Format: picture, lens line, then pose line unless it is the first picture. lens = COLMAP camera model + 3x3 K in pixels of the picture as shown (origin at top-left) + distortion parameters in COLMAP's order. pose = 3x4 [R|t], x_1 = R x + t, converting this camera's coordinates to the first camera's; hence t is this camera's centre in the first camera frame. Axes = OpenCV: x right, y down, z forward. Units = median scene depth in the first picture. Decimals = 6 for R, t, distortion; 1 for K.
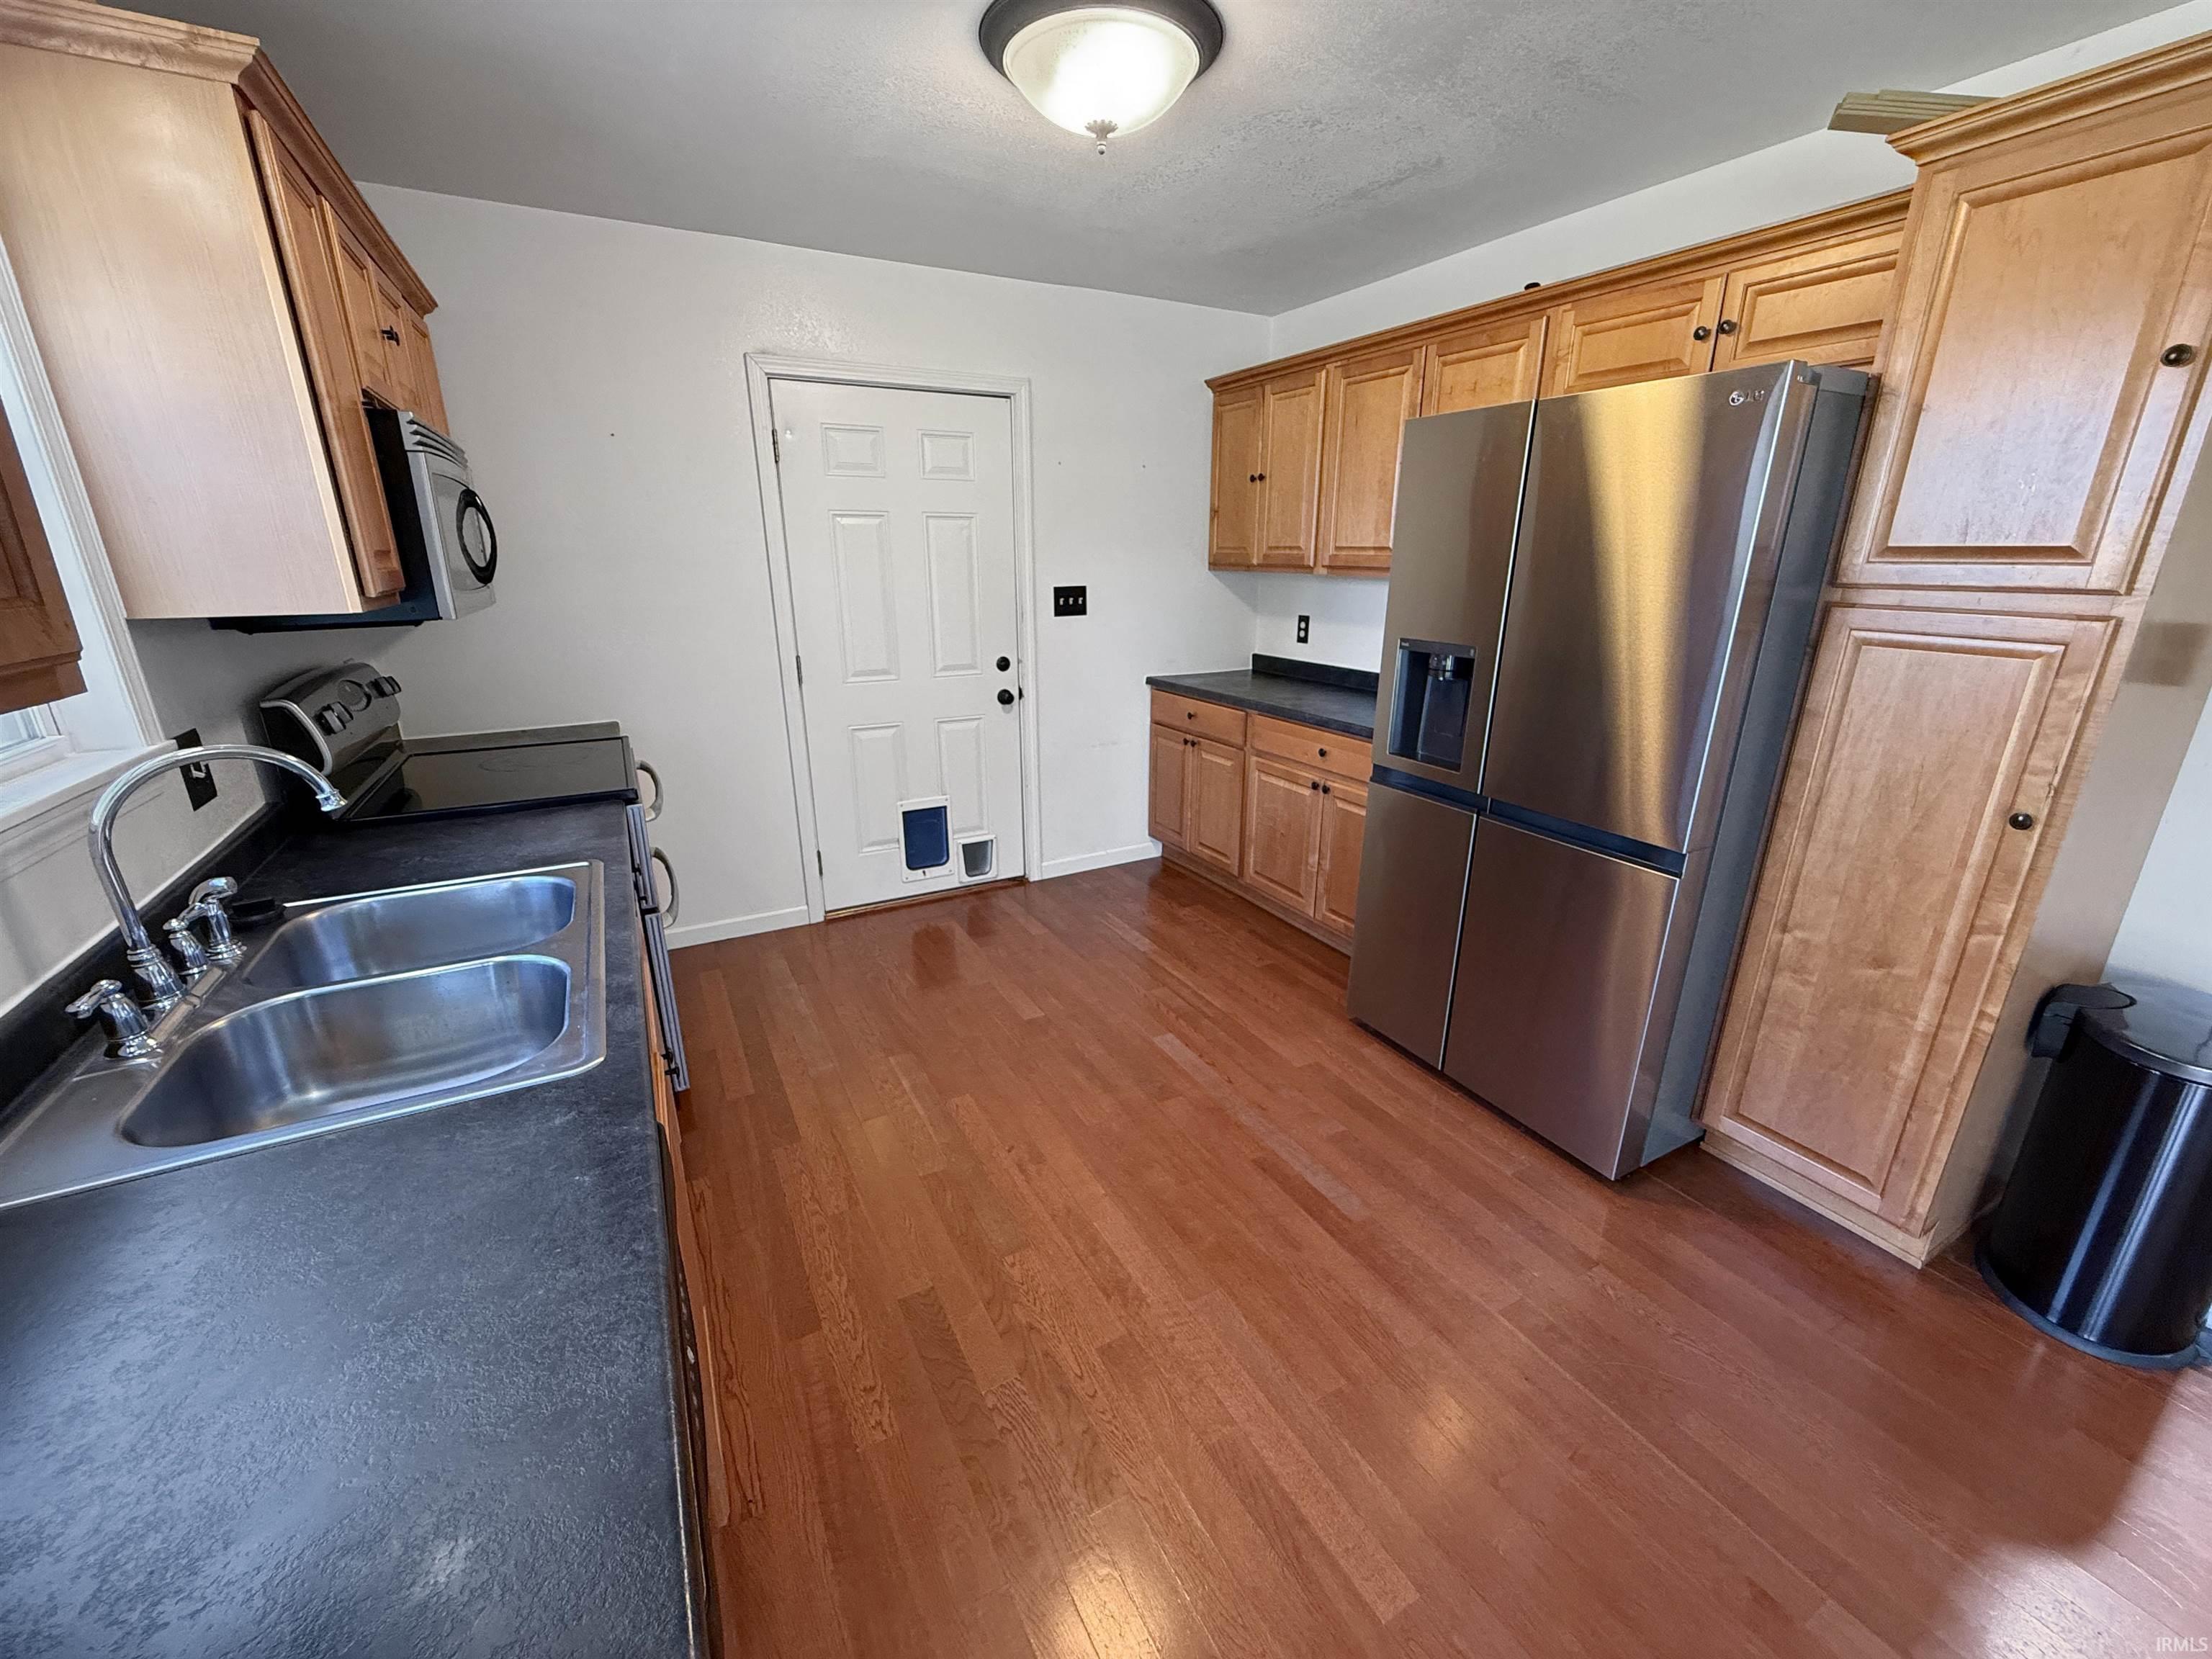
lens RADIAL K [[874.7, 0, 1106.0], [0, 874.7, 829.5], [0, 0, 1]] dist [-0.000166, 0.000085]
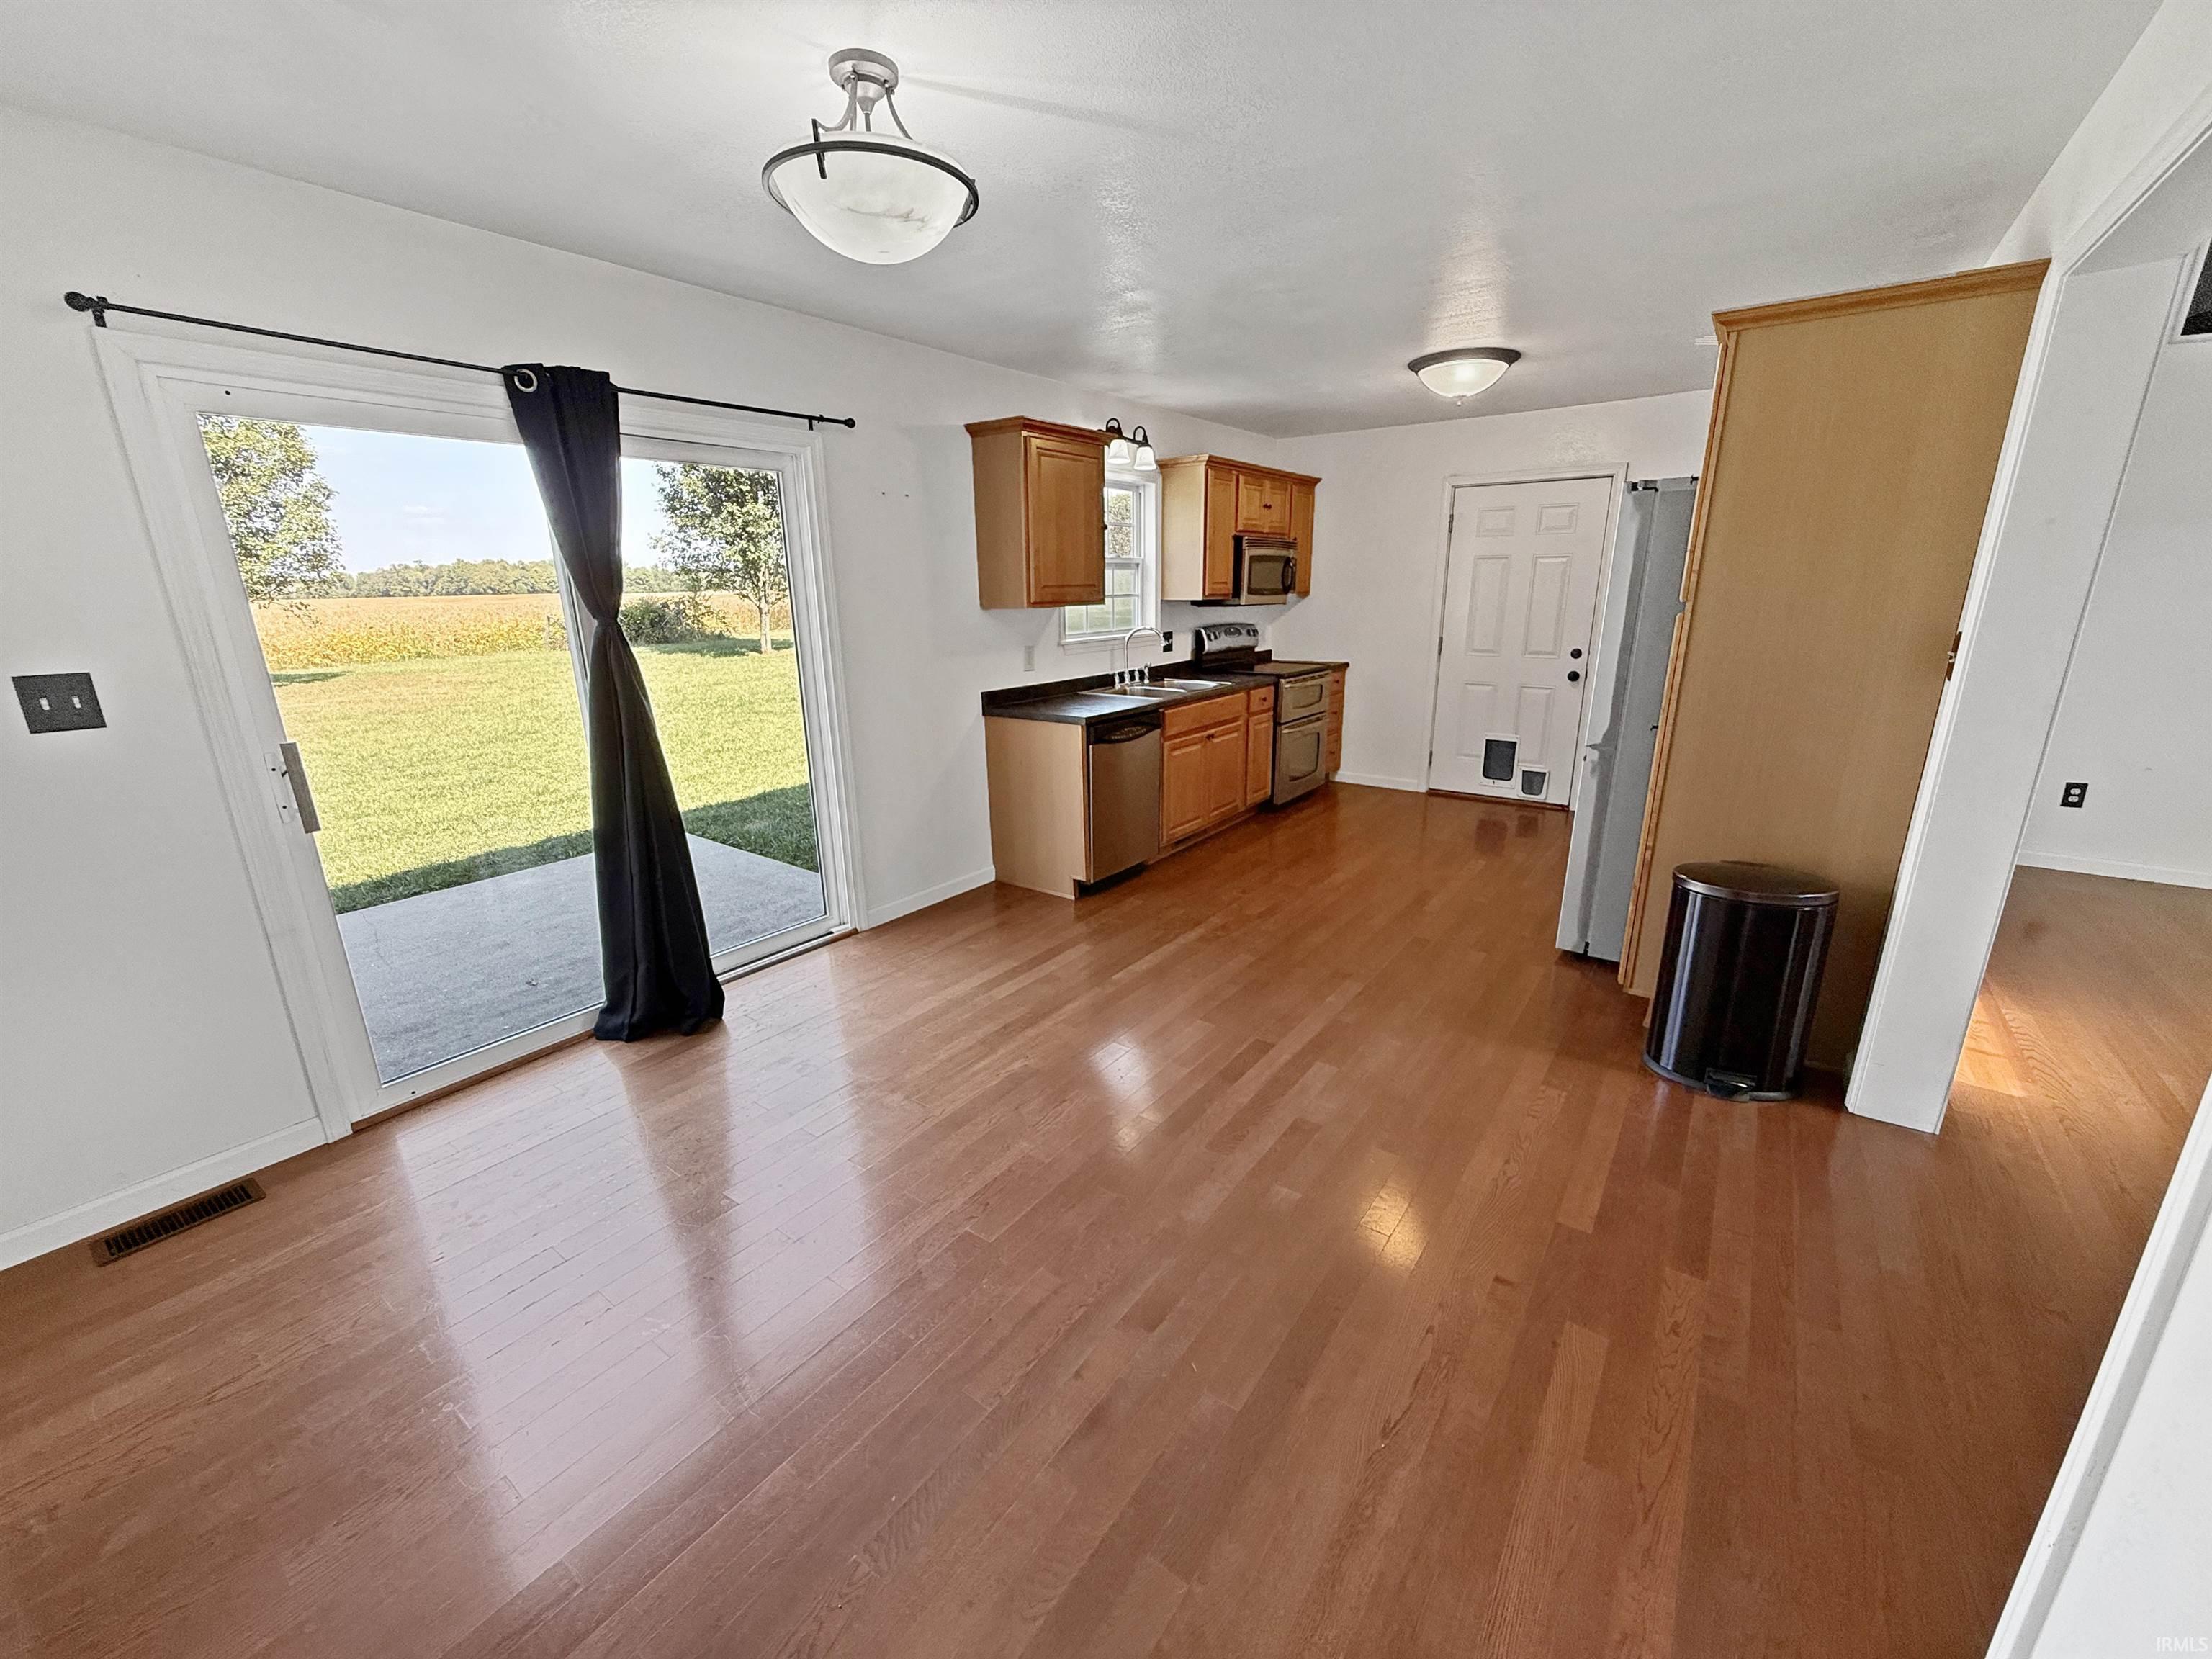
lens RADIAL K [[890.8, 0, 1108.9], [0, 890.8, 844.6], [0, 0, 1]] dist [0.000333, 0.000012]
pose [[0.412965, 0.252284, -0.875107, 0.949819], [-0.264895, 0.952599, 0.149620, 0.101773], [0.871373, 0.170024, 0.460218, -0.325506]]
